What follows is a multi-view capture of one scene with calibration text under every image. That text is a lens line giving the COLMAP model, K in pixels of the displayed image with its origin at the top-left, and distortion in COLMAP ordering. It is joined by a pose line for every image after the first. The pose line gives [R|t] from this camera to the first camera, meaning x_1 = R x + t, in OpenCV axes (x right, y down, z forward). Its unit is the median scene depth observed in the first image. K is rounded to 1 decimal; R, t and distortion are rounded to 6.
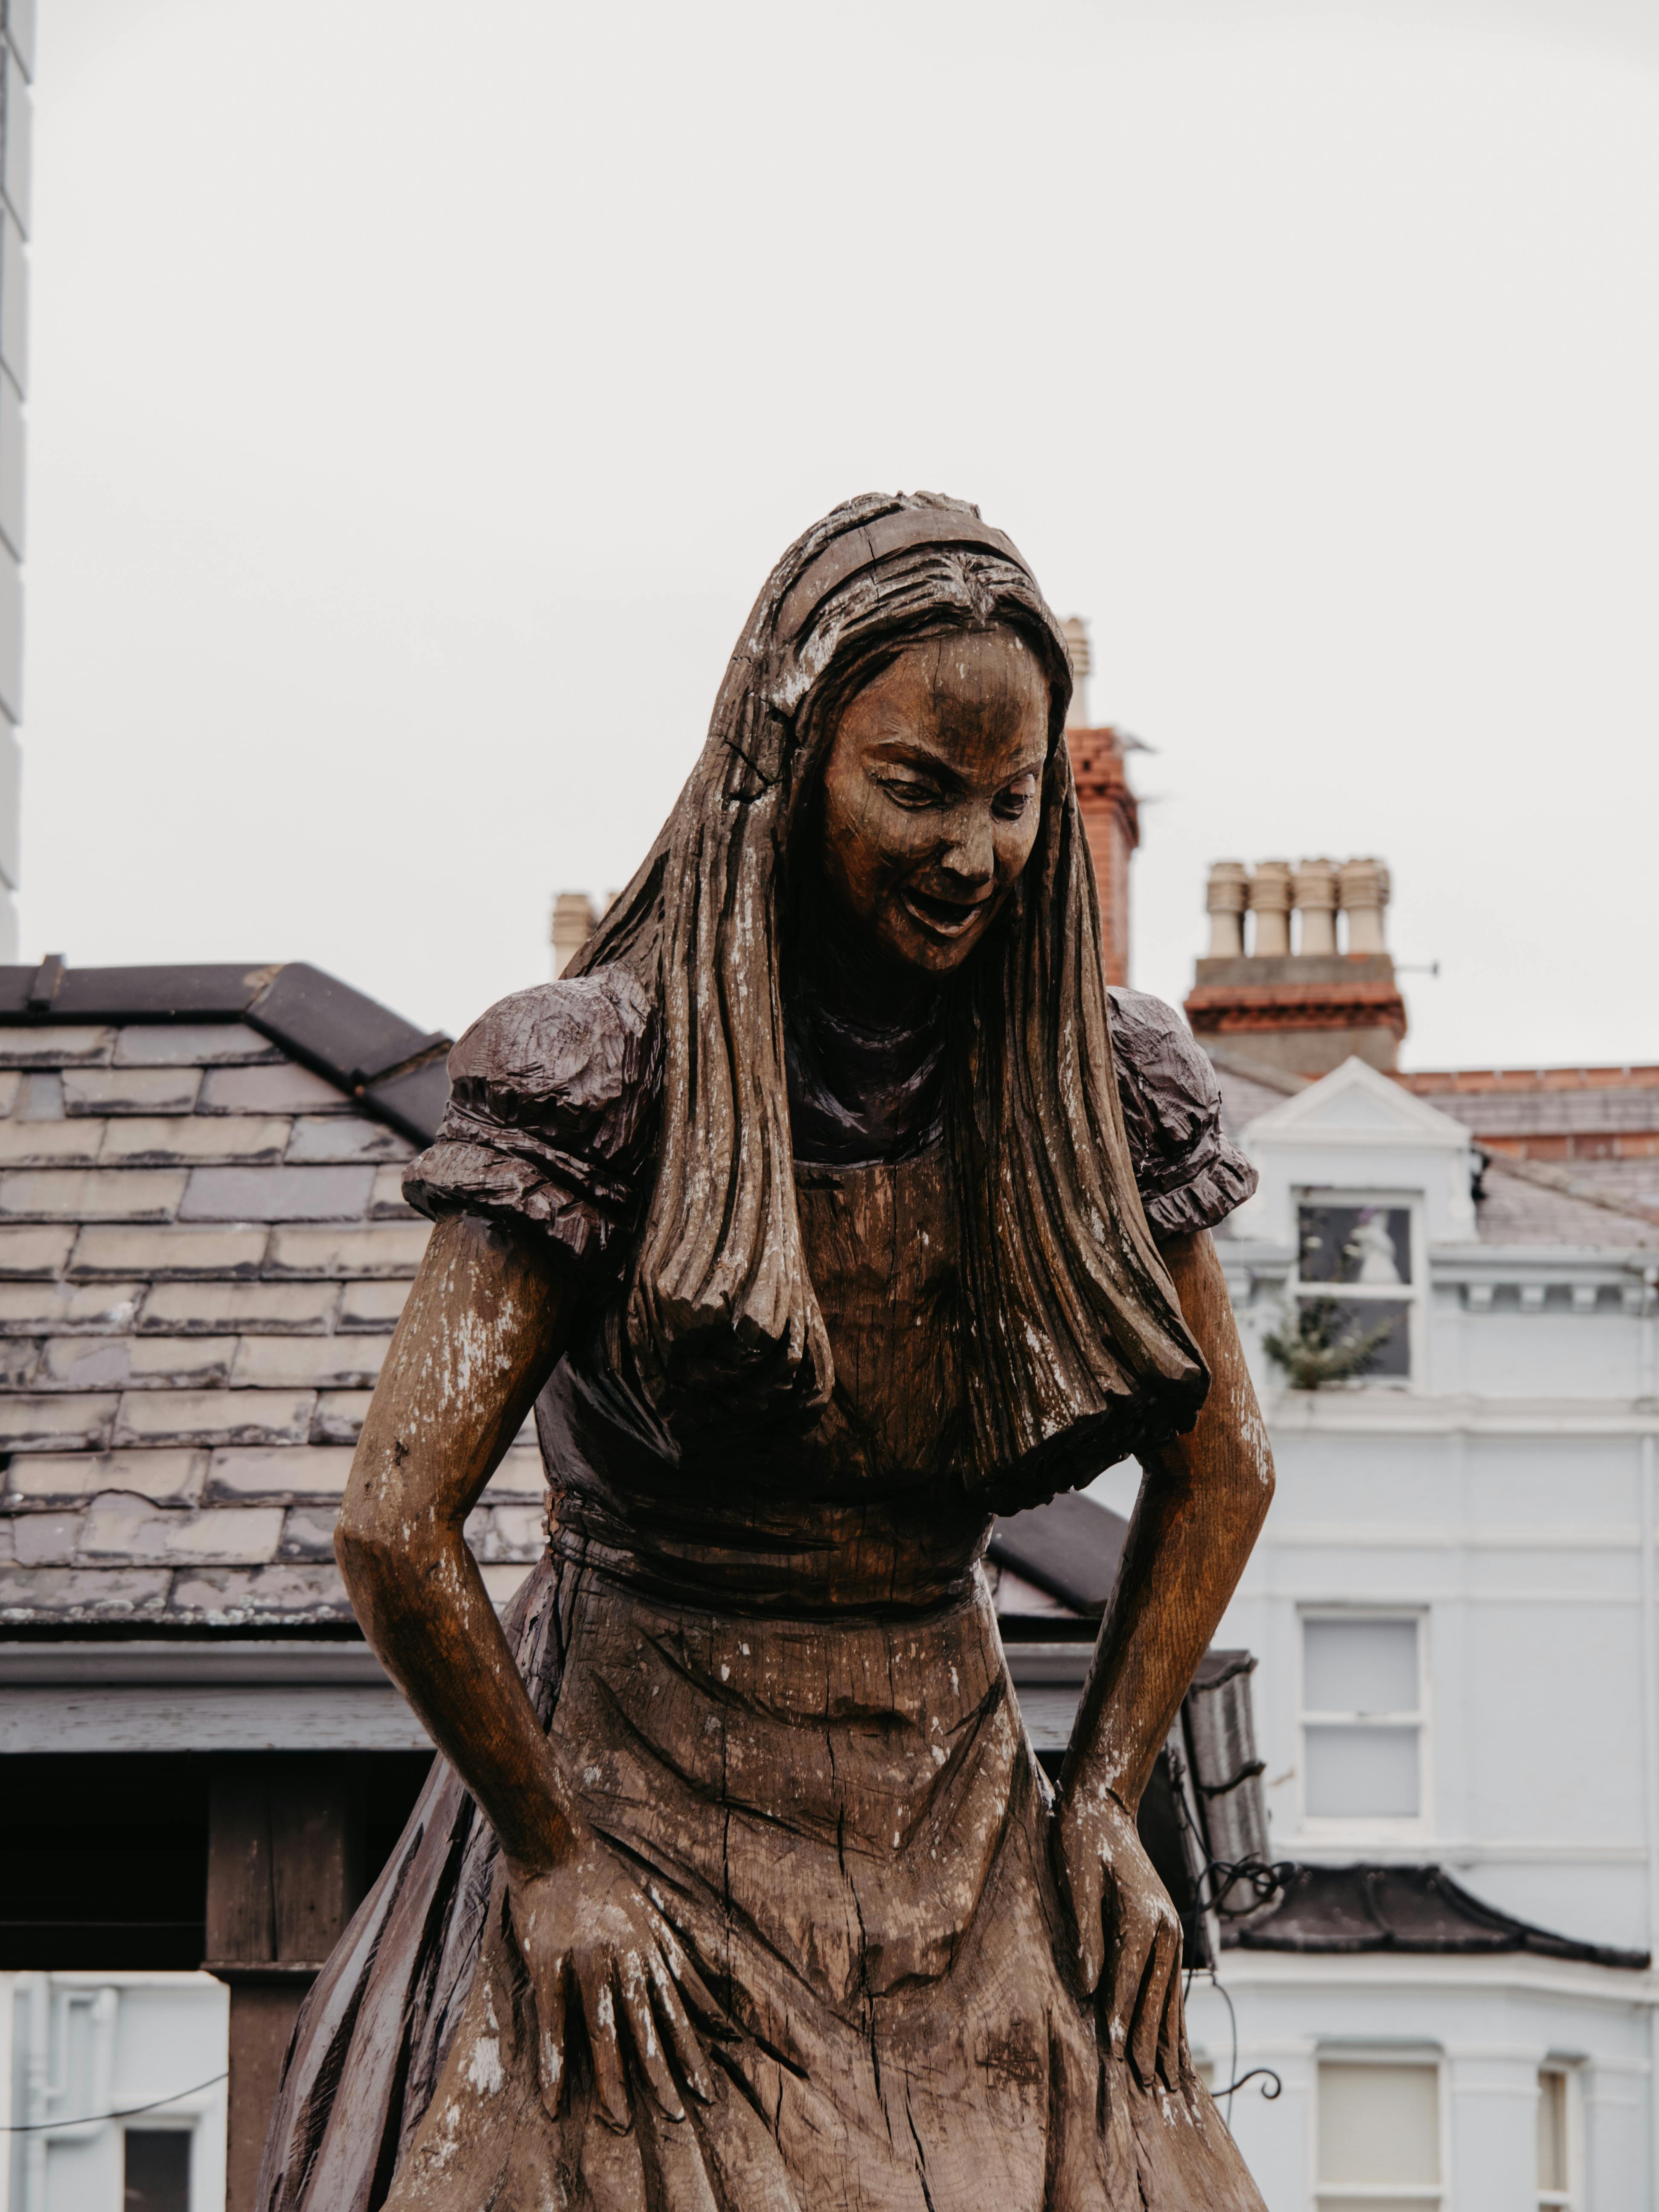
lens RADIAL K [[9094.2, 0, 829.5], [0, 9094.2, 1106.0], [0, 0, 1]] dist [-0.053521, -0.377337]
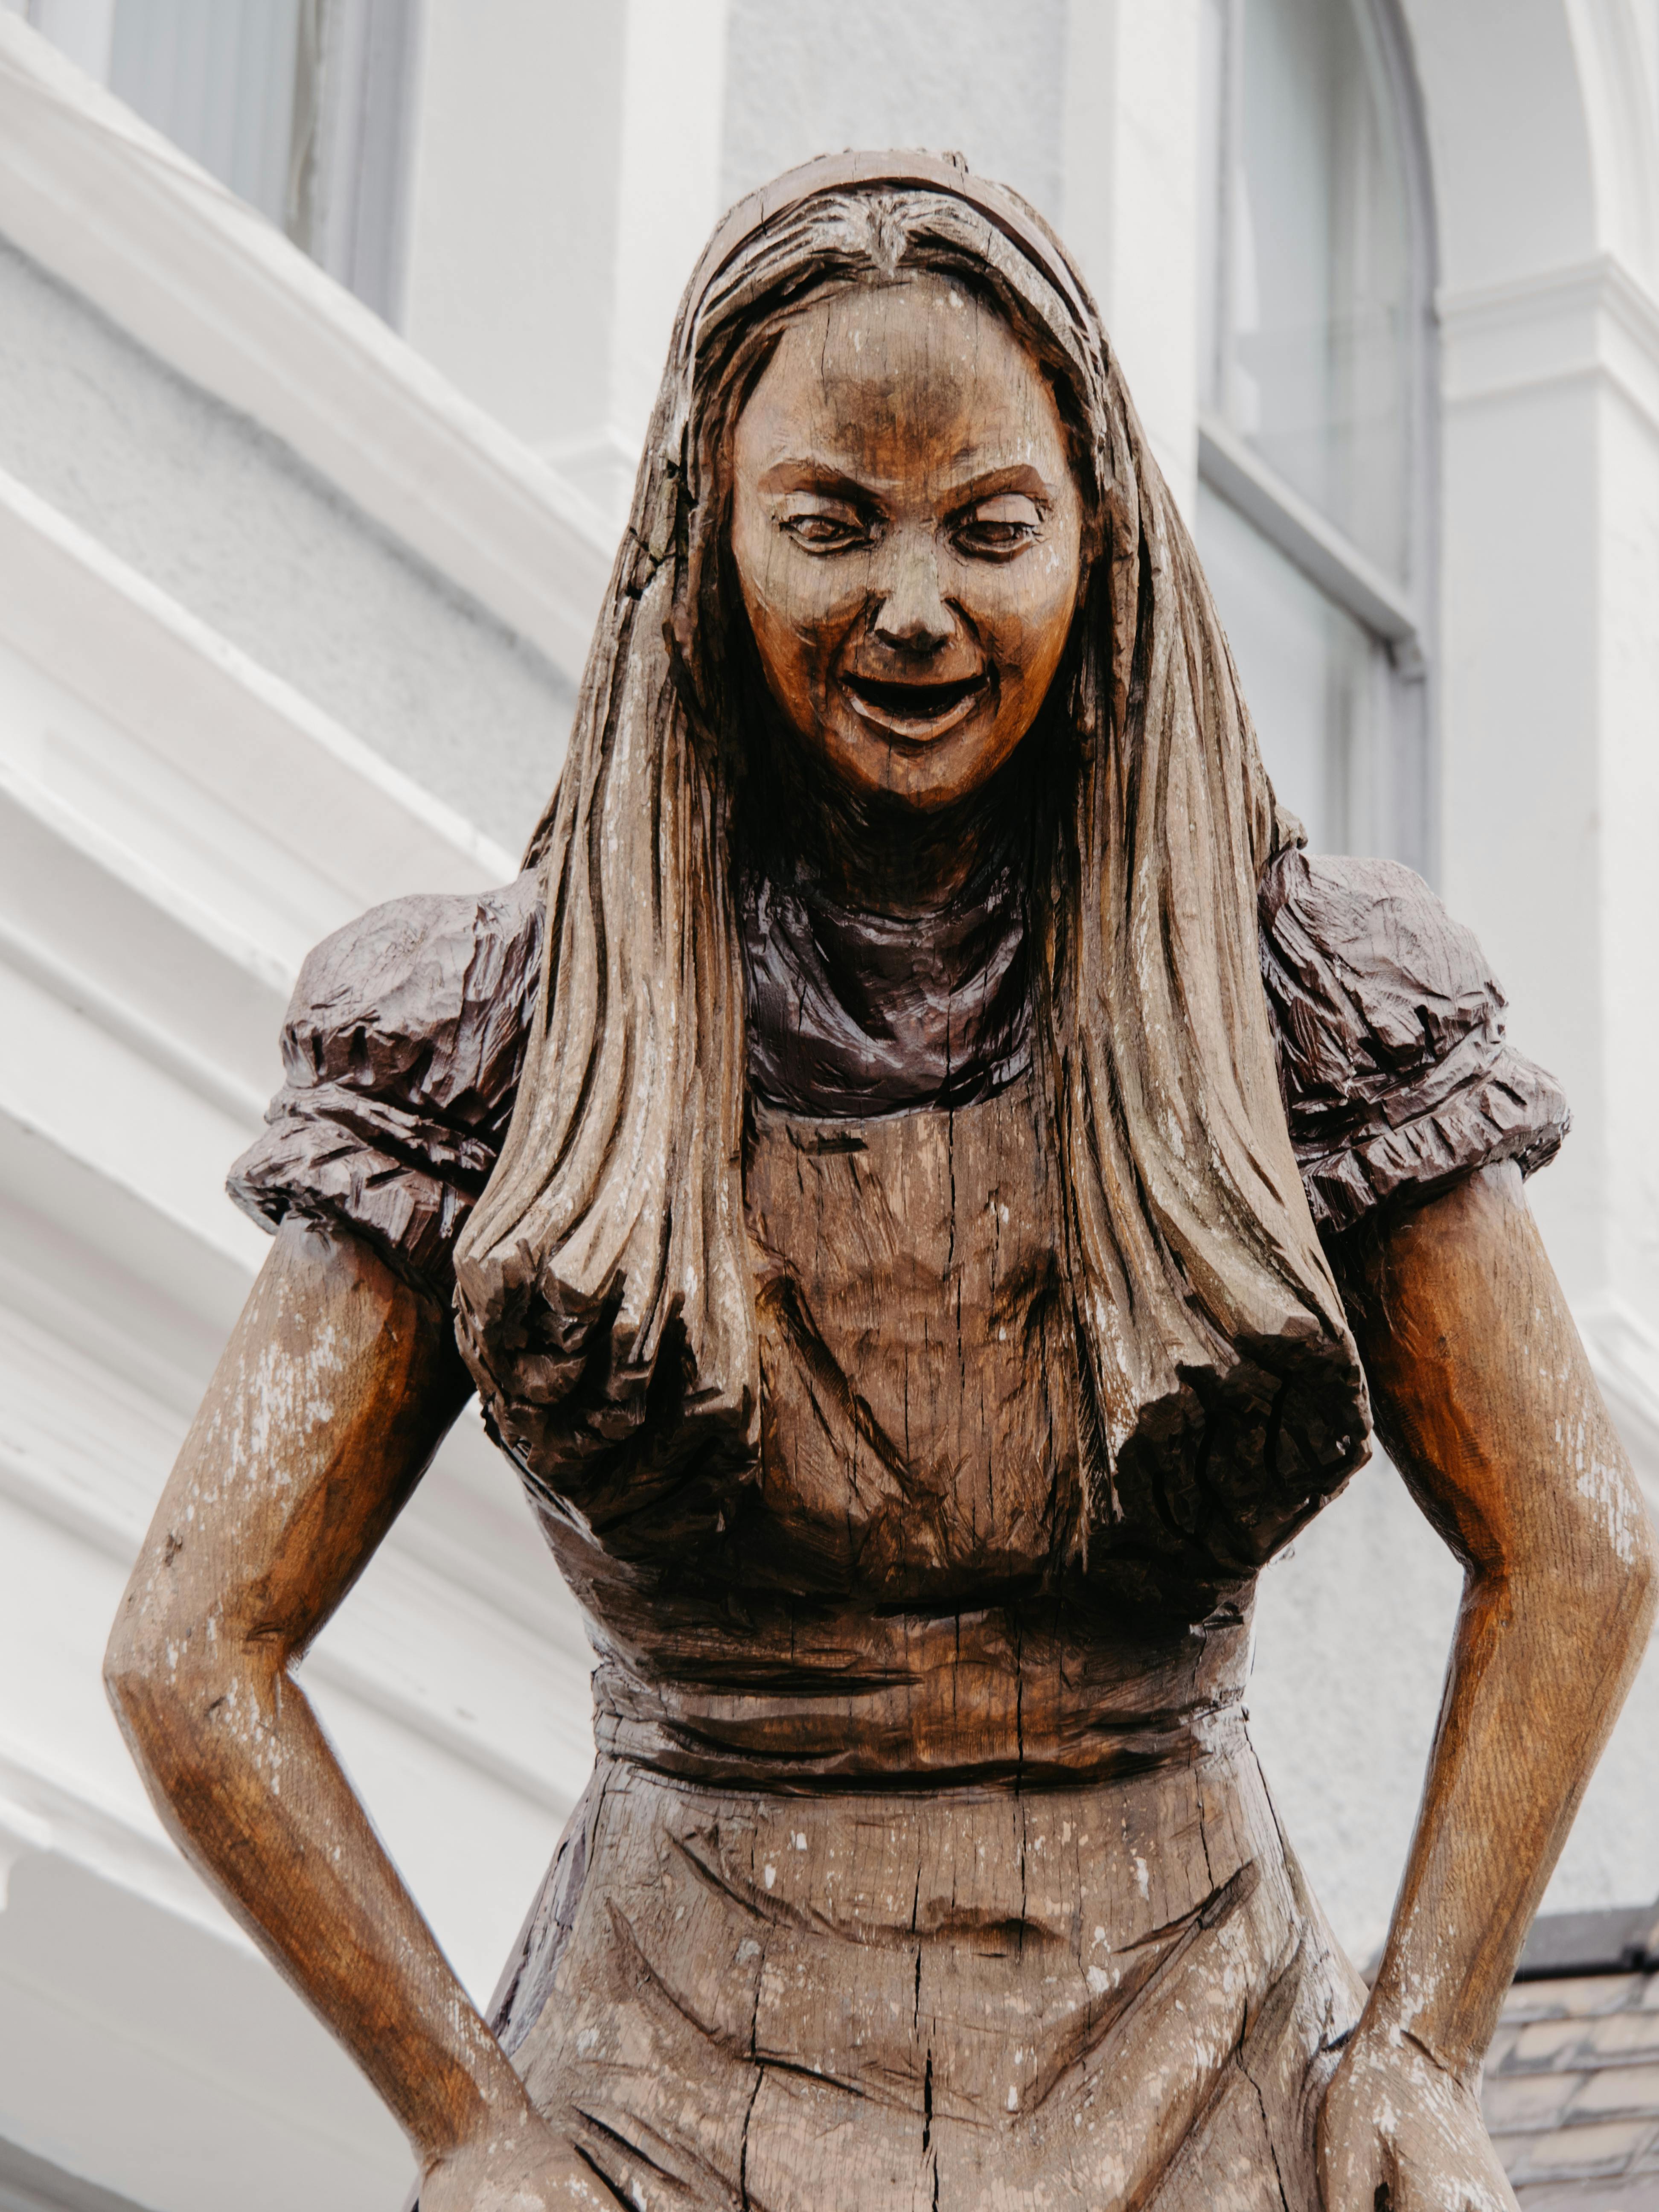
lens RADIAL K [[9094.2, 0, 829.5], [0, 9094.2, 1106.0], [0, 0, 1]] dist [-0.053521, -0.377337]
pose [[0.883084, -0.147682, -0.445369, 0.304679], [0.044209, 0.971142, -0.234367, 0.166437], [0.467128, 0.187276, 0.864129, 0.405508]]
